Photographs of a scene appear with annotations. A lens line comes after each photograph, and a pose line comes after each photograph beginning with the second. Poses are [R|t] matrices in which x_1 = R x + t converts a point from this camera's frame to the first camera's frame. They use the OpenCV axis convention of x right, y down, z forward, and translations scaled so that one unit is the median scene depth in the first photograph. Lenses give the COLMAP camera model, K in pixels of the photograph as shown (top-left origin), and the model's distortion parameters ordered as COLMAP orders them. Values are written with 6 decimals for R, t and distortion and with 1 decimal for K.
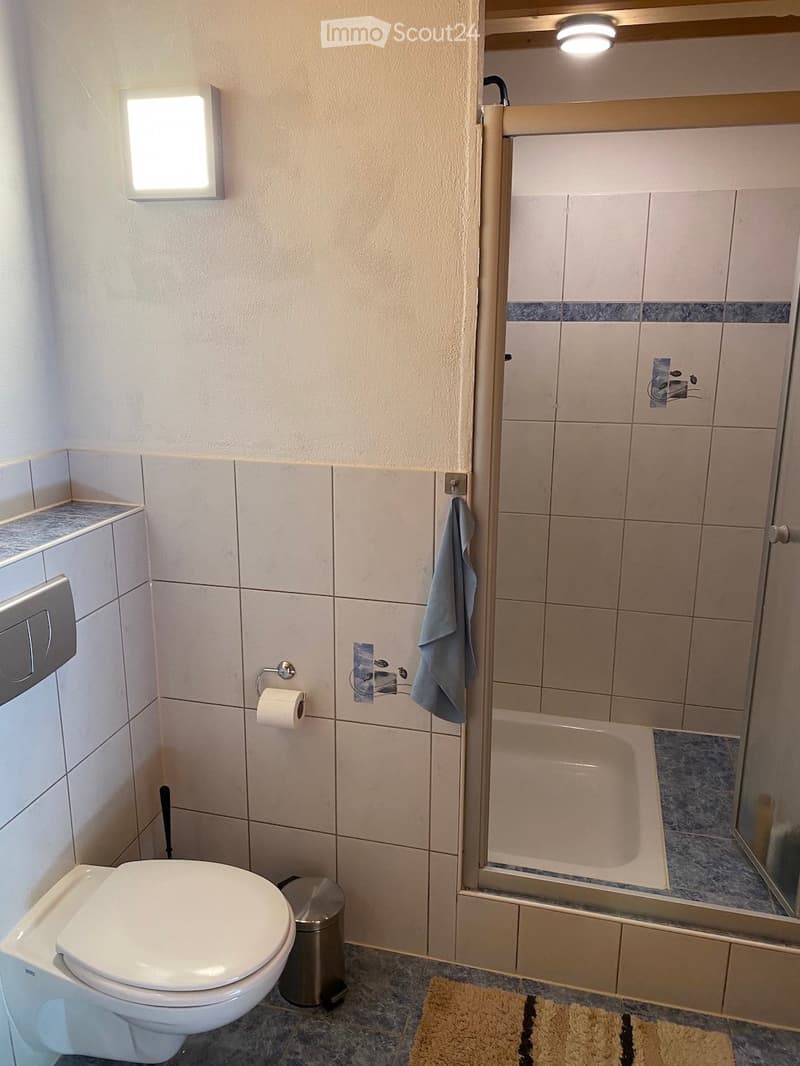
lens RADIAL K [[814.7, 0, 403.2], [0, 814.7, 533.4], [0, 0, 1]] dist [0.025178, -0.023128]
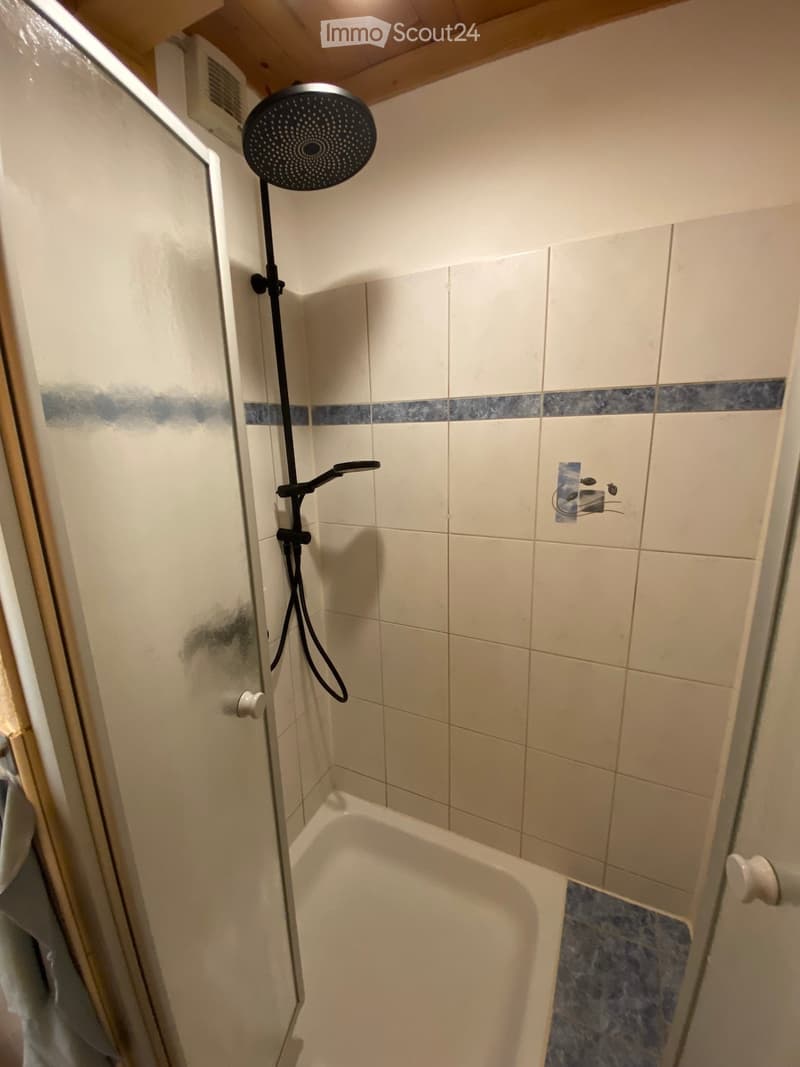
lens RADIAL K [[437.8, 0, 392.4], [0, 437.8, 538.4], [0, 0, 1]] dist [-0.000275, -0.002334]
pose [[0.972657, 0.014862, -0.231772, 0.248915], [-0.015071, 0.999886, 0.000869, -0.138388], [0.231758, 0.002648, 0.972770, 0.549487]]
